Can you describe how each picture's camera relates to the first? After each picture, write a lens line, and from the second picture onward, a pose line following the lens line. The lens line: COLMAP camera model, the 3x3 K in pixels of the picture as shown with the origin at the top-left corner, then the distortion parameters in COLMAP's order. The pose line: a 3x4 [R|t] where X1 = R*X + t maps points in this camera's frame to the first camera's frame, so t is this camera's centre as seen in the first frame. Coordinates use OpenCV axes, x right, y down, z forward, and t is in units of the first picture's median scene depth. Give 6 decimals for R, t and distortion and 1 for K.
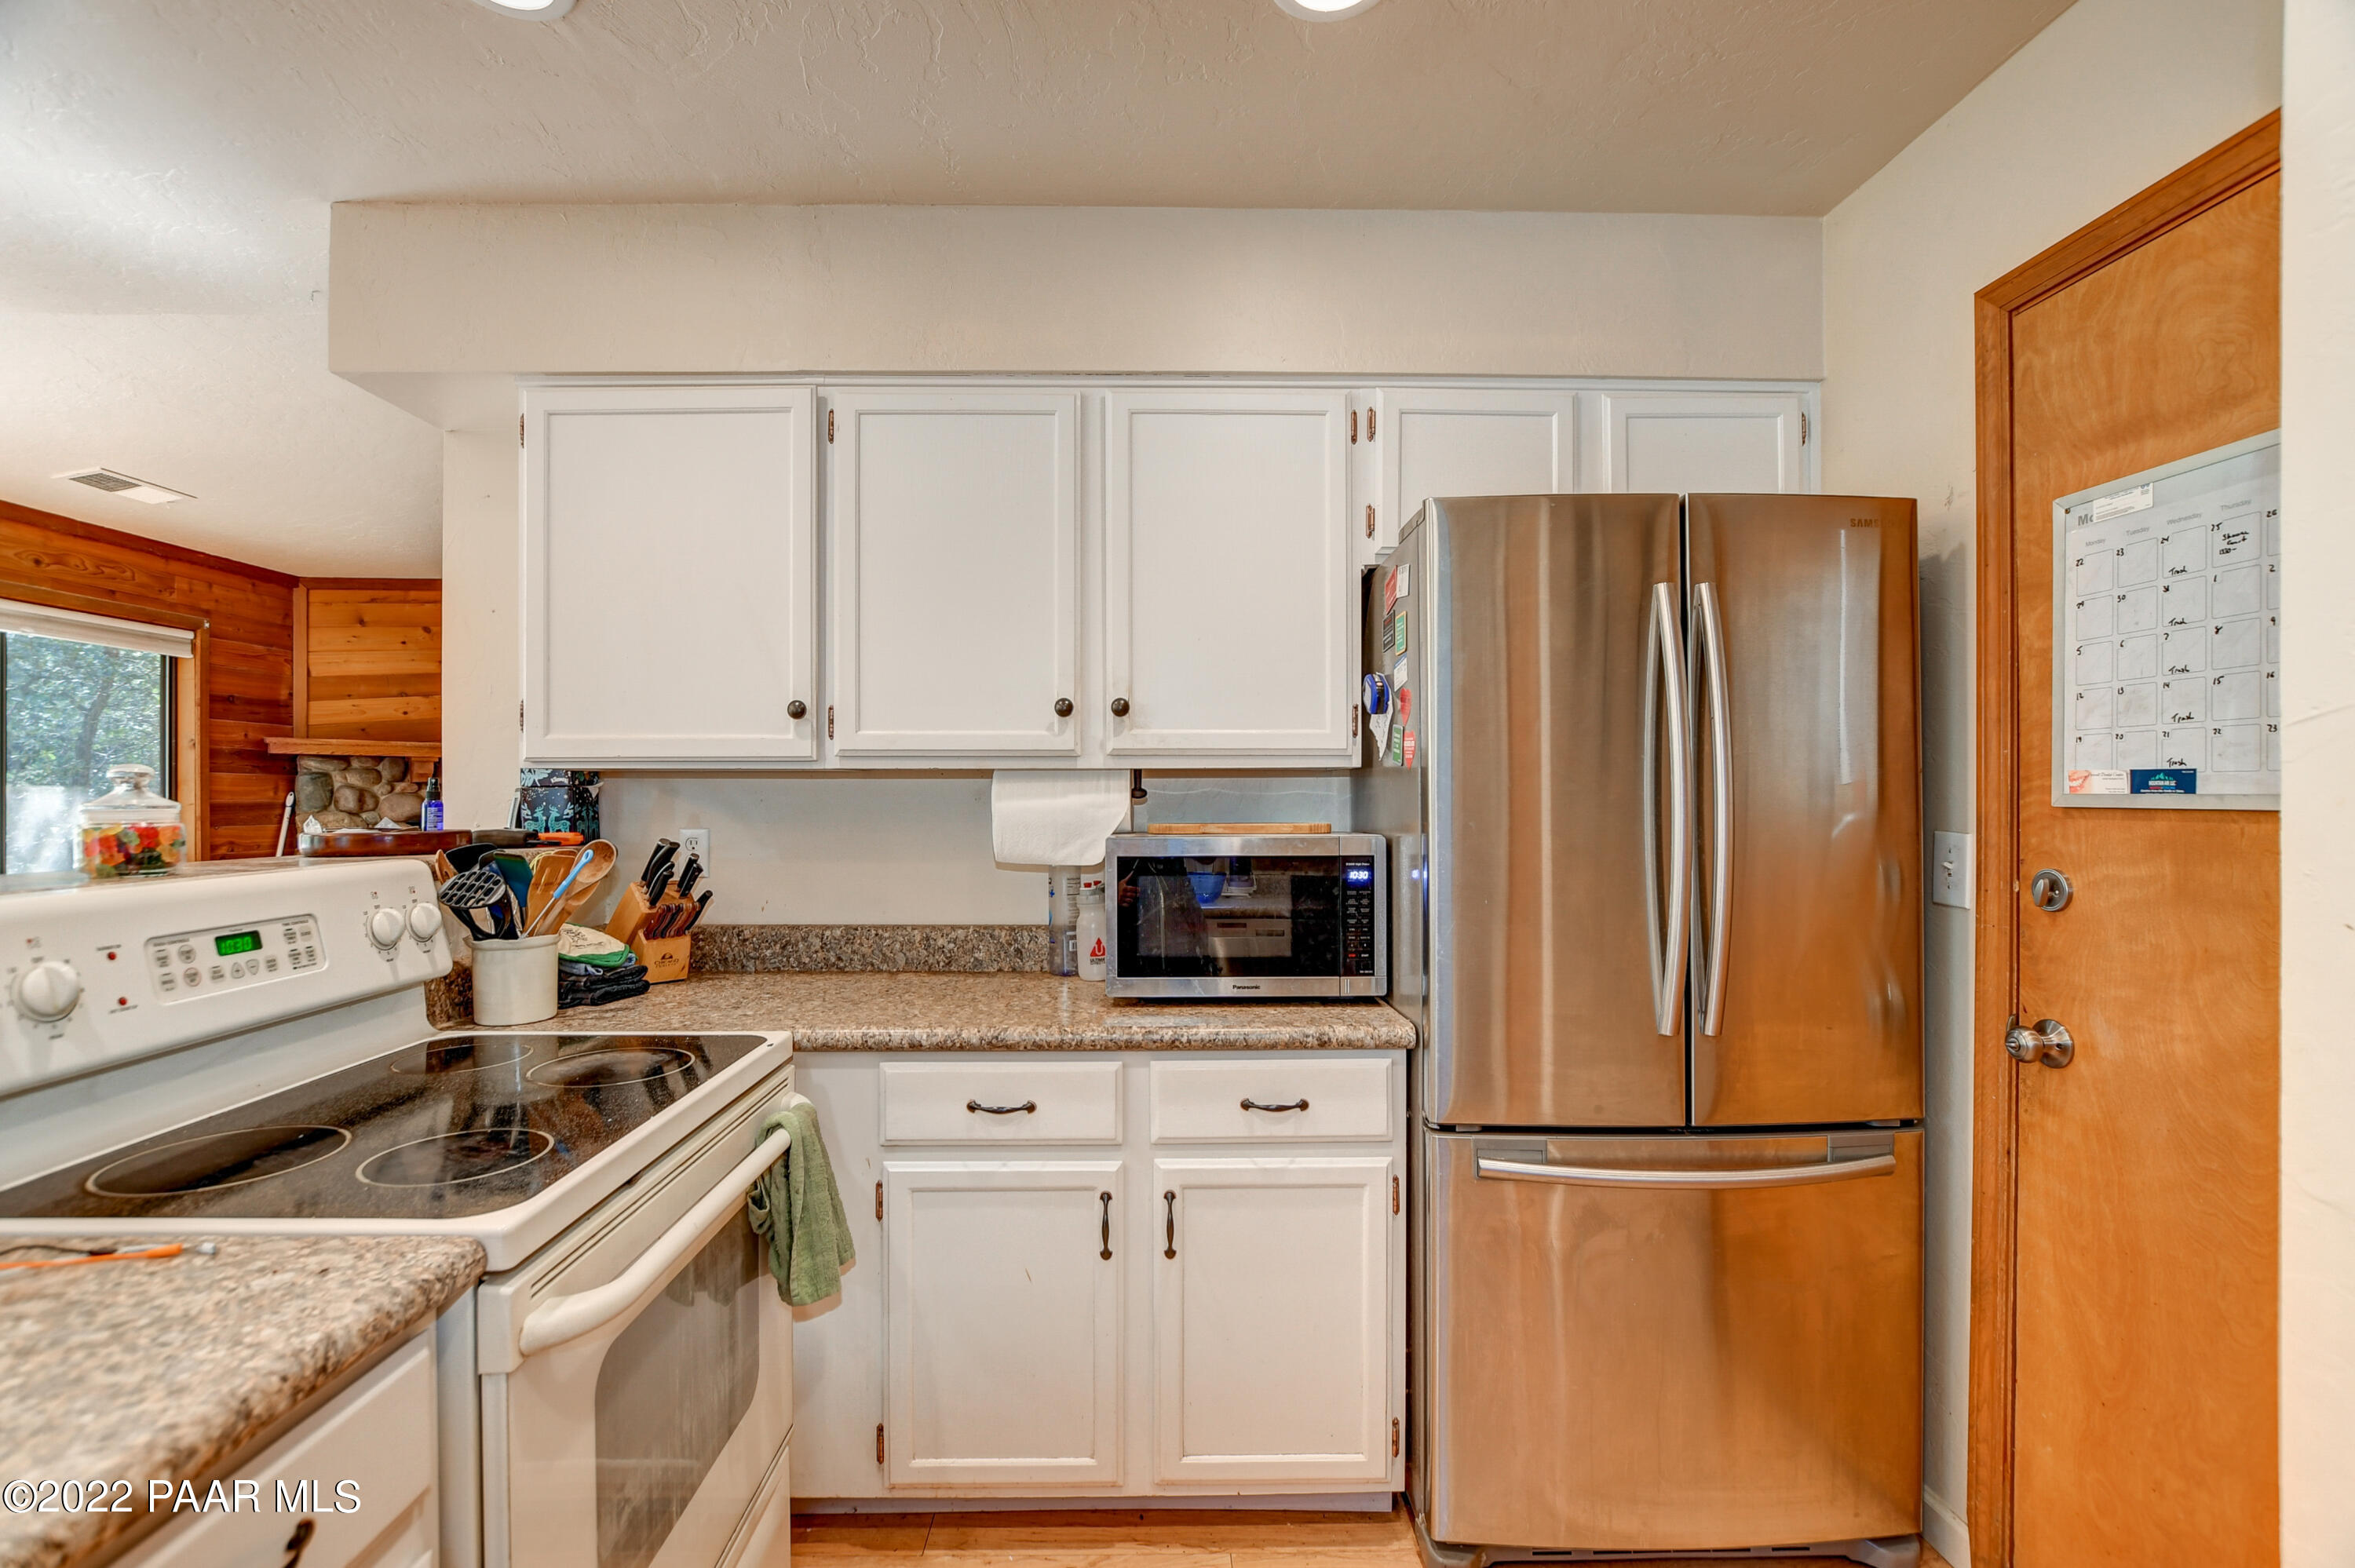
lens RADIAL K [[1043.3, 0, 1164.6], [0, 1043.3, 795.9], [0, 0, 1]] dist [-0.019470, 0.002665]
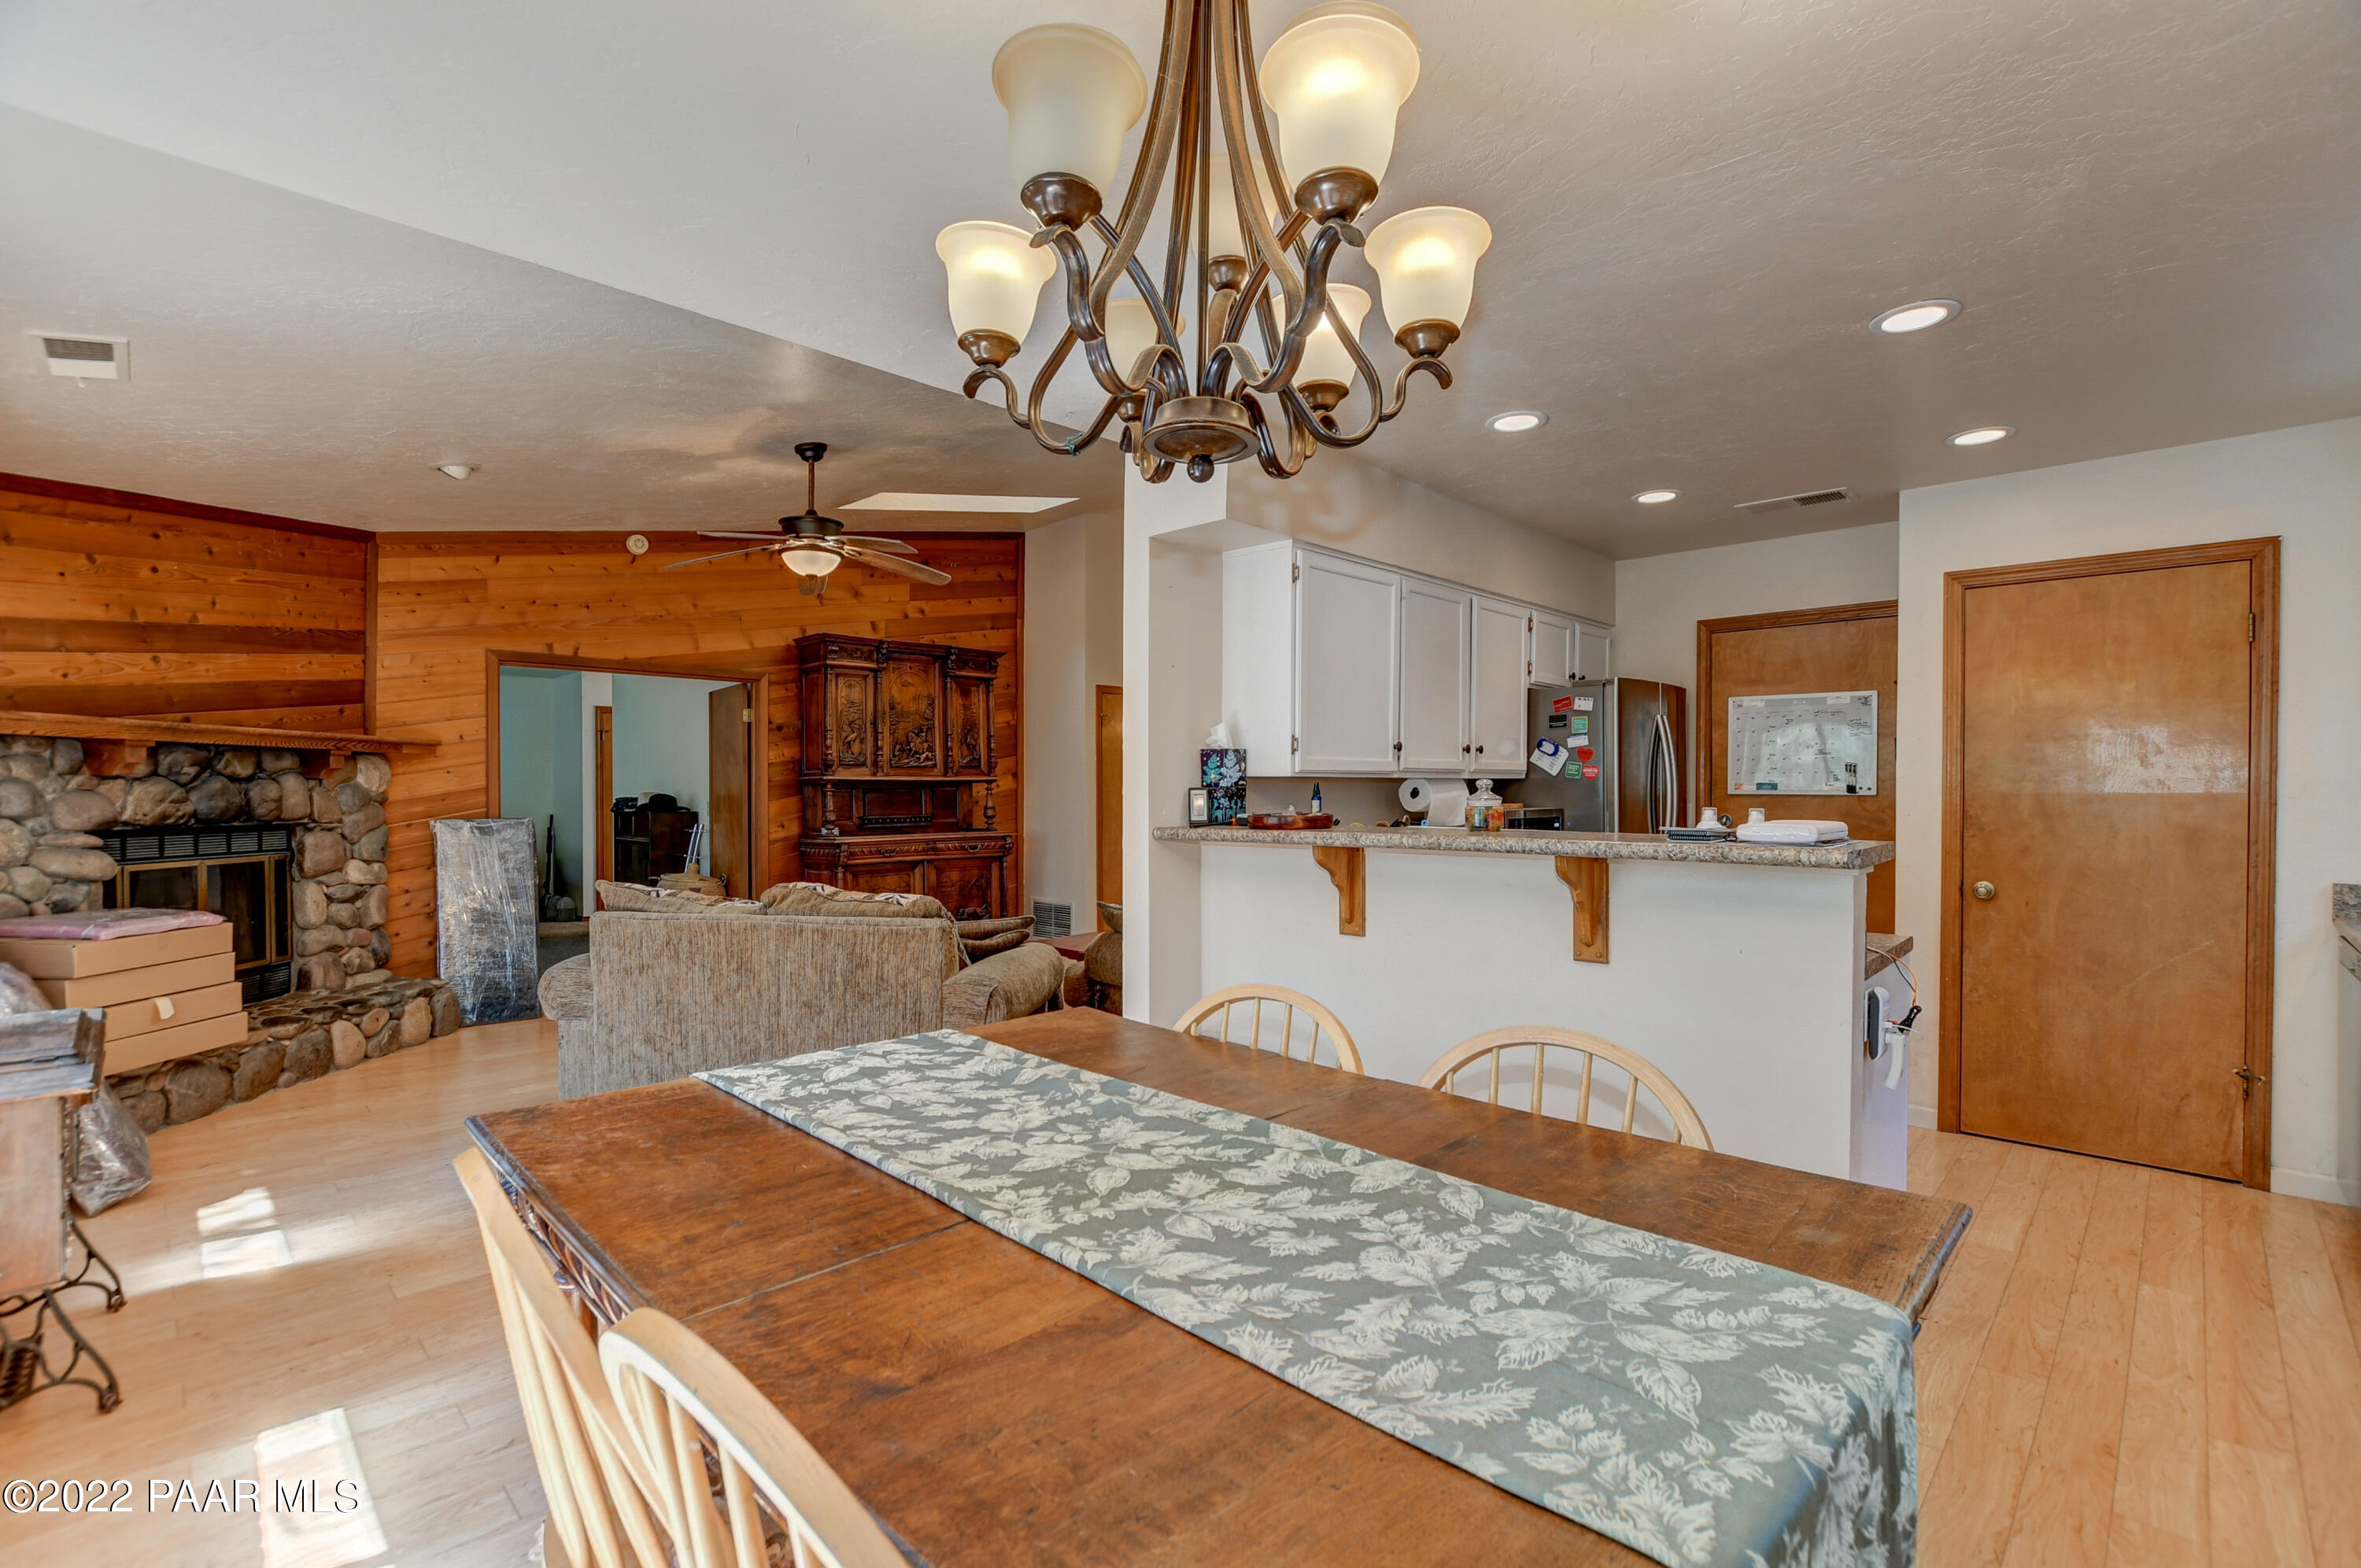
lens RADIAL K [[1046.0, 0, 1188.5], [0, 1046.0, 800.0], [0, 0, 1]] dist [-0.019470, 0.002665]
pose [[0.709196, -0.009122, 0.704953, -2.436926], [0.001491, 0.999933, 0.011439, -0.009853], [-0.705010, -0.007062, 0.709162, -0.098573]]
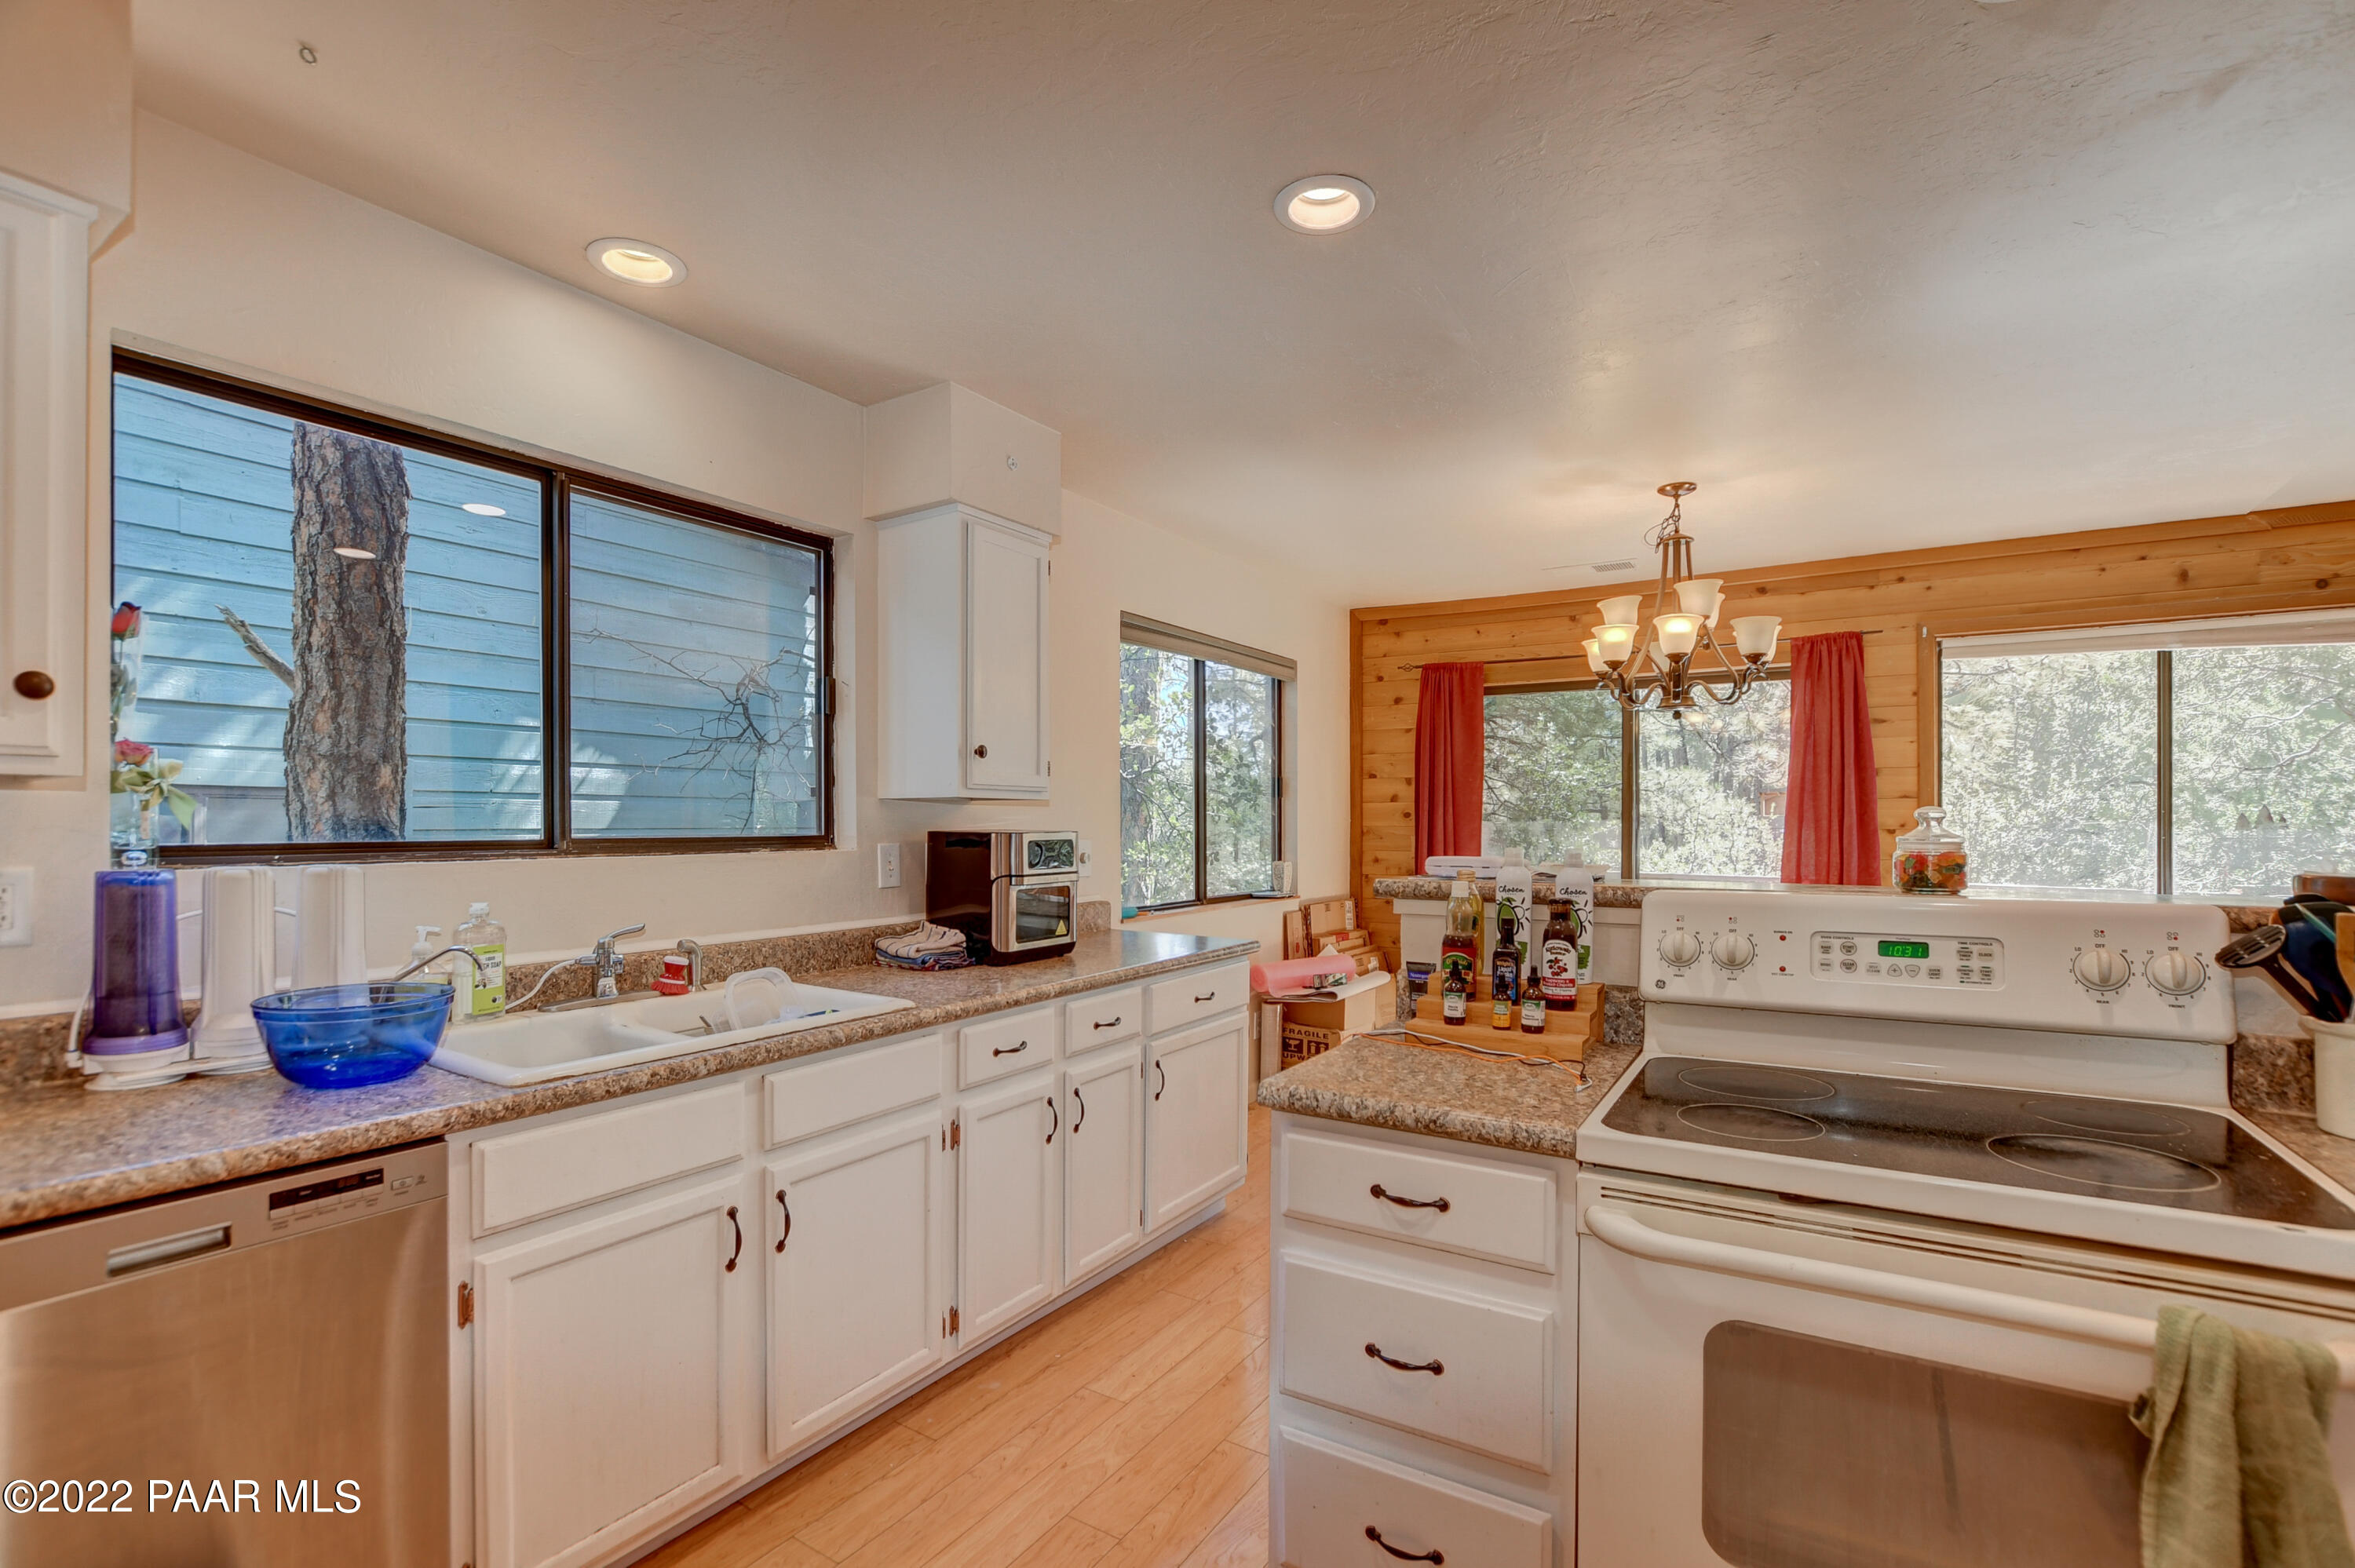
lens RADIAL K [[1043.3, 0, 1164.9], [0, 1043.3, 809.3], [0, 0, 1]] dist [-0.019470, 0.002665]
pose [[-0.550539, -0.011318, -0.834733, 0.507424], [-0.002583, 0.999926, -0.011854, -0.007972], [0.834806, -0.004370, -0.550527, 0.740546]]
